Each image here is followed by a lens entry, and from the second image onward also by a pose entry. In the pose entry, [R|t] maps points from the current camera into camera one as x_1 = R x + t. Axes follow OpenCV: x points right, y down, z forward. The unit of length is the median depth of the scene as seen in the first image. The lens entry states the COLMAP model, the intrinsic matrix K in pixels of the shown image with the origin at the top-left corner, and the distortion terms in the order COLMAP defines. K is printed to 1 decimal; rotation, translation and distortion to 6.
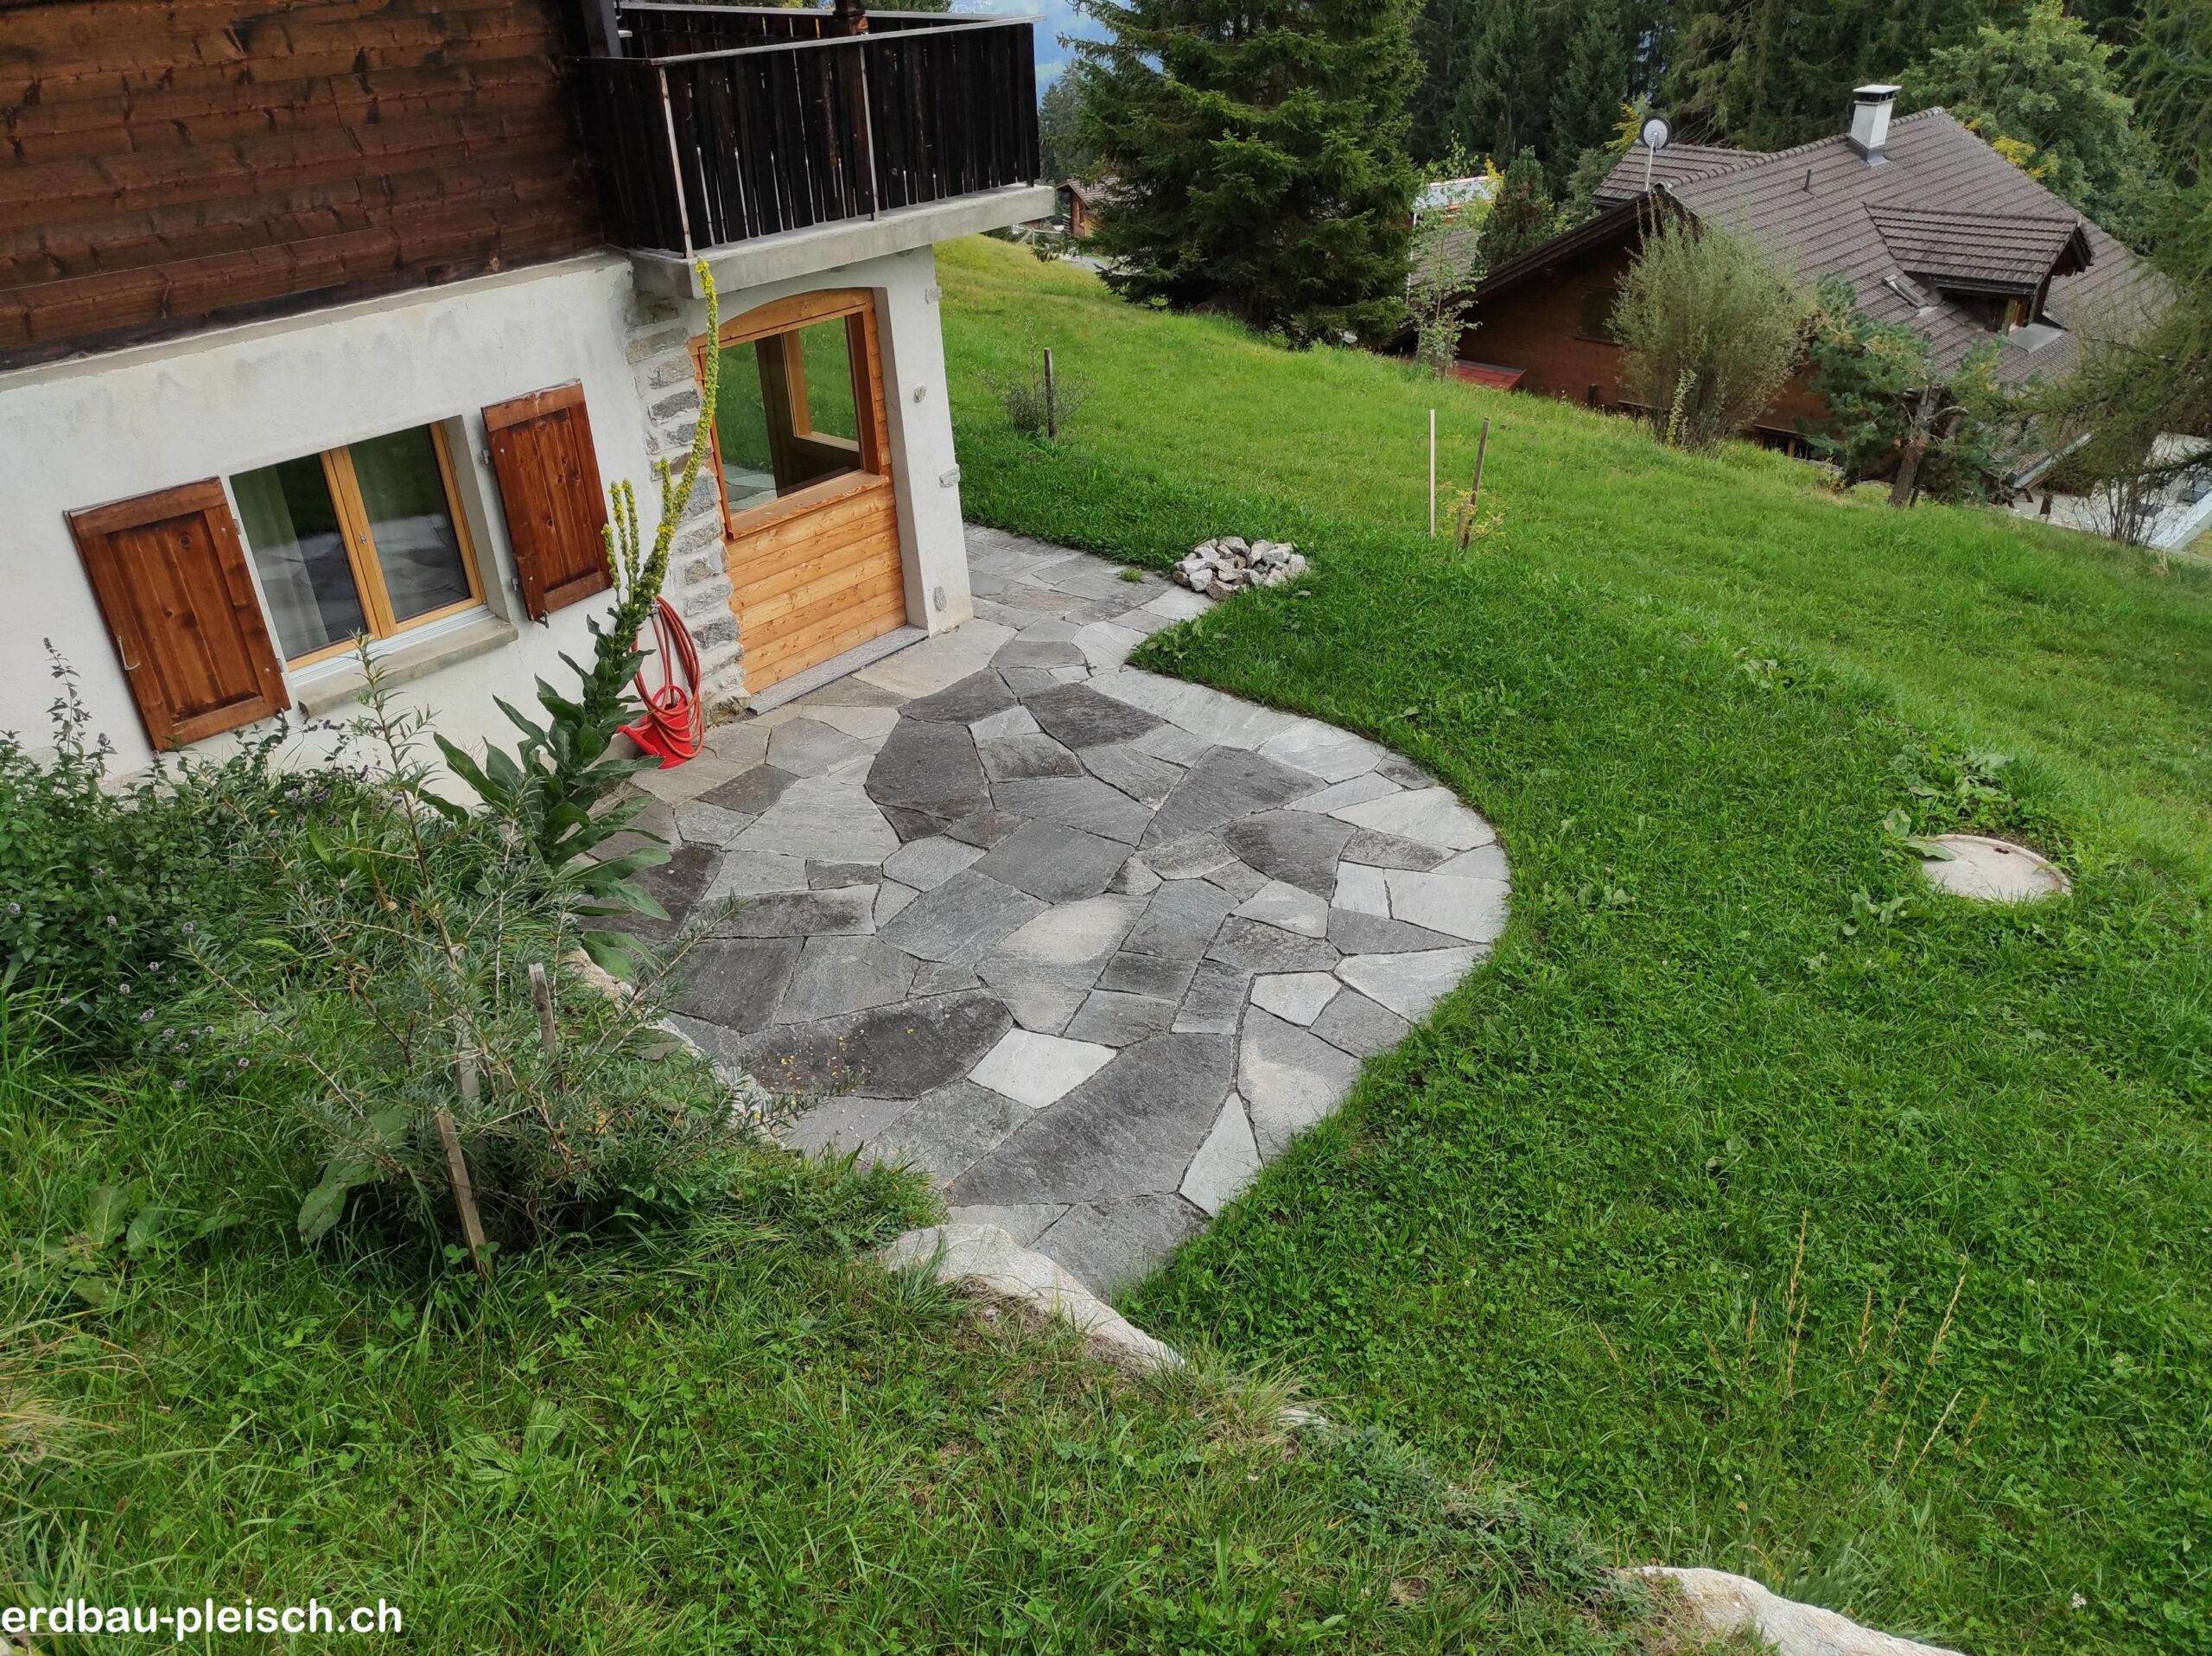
lens RADIAL K [[1646.7, 0, 1106.0], [0, 1646.7, 828.0], [0, 0, 1]] dist [0.011449, 0.006420]
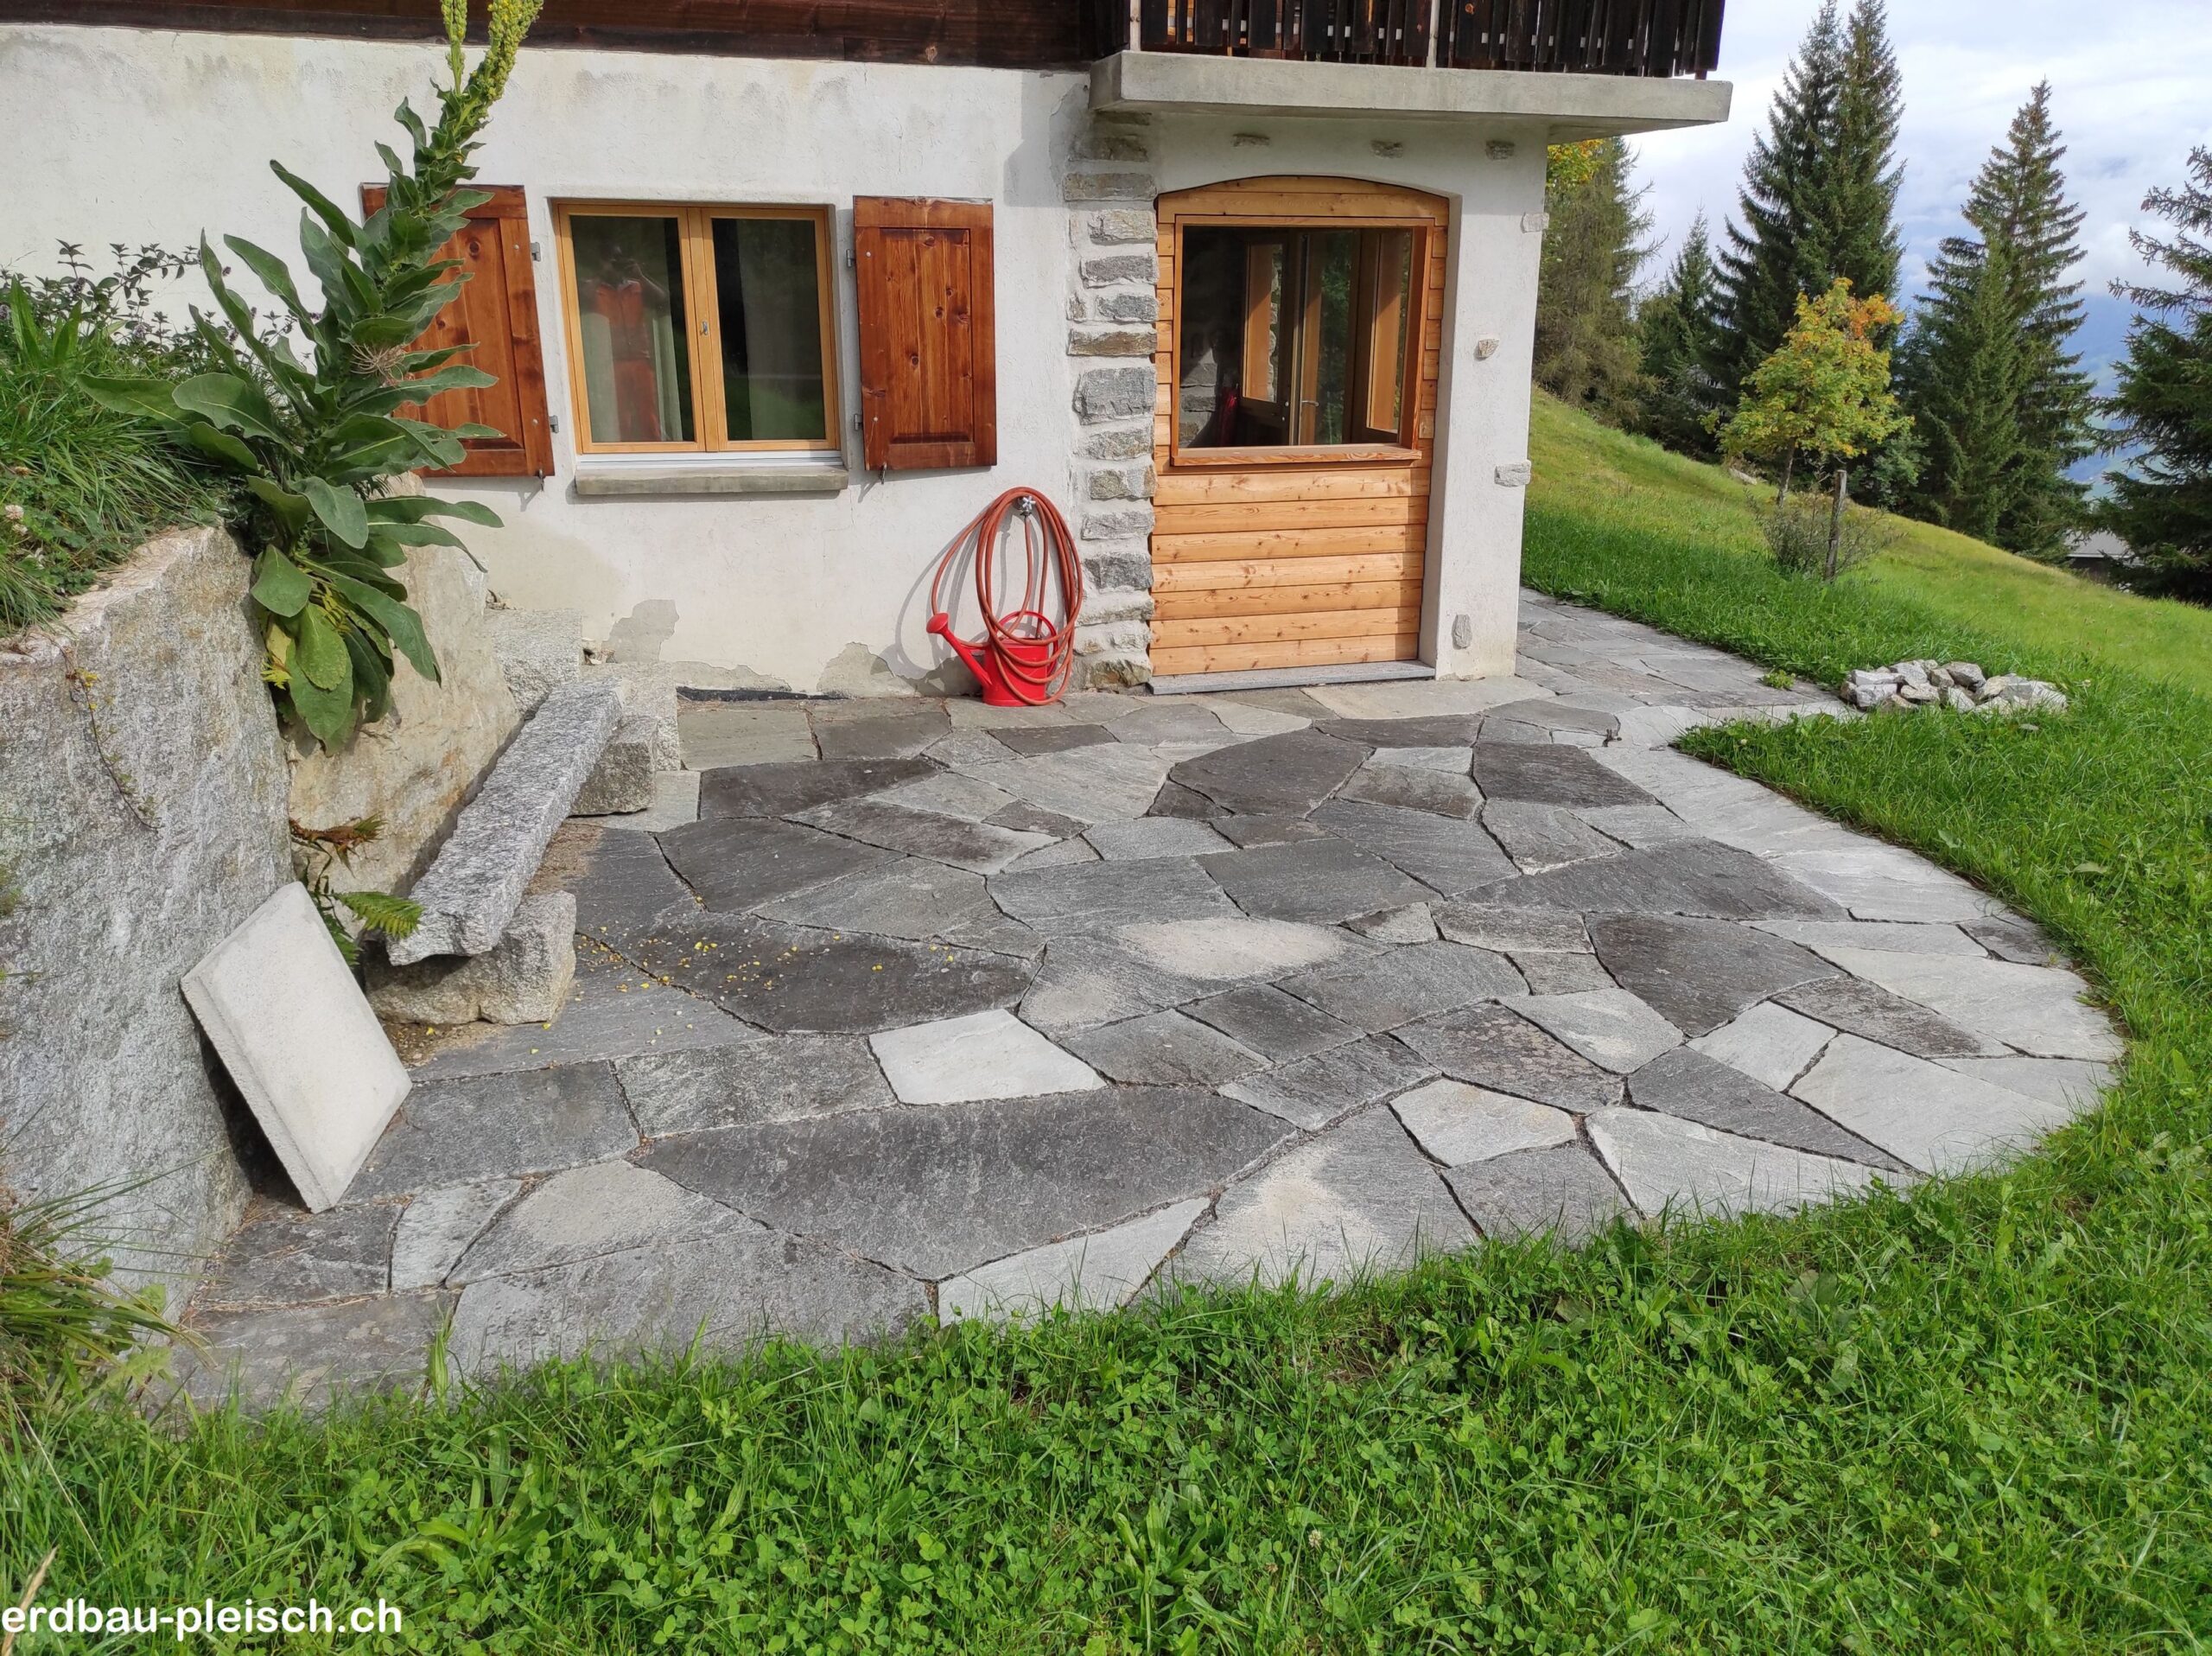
lens RADIAL K [[1658.0, 0, 1102.5], [0, 1658.0, 783.6], [0, 0, 1]] dist [0.077130, -0.097909]
pose [[0.815149, 0.208863, -0.540286, 0.233166], [-0.320145, 0.939774, -0.119718, 0.084248], [0.482742, 0.270558, 0.832922, 0.384604]]
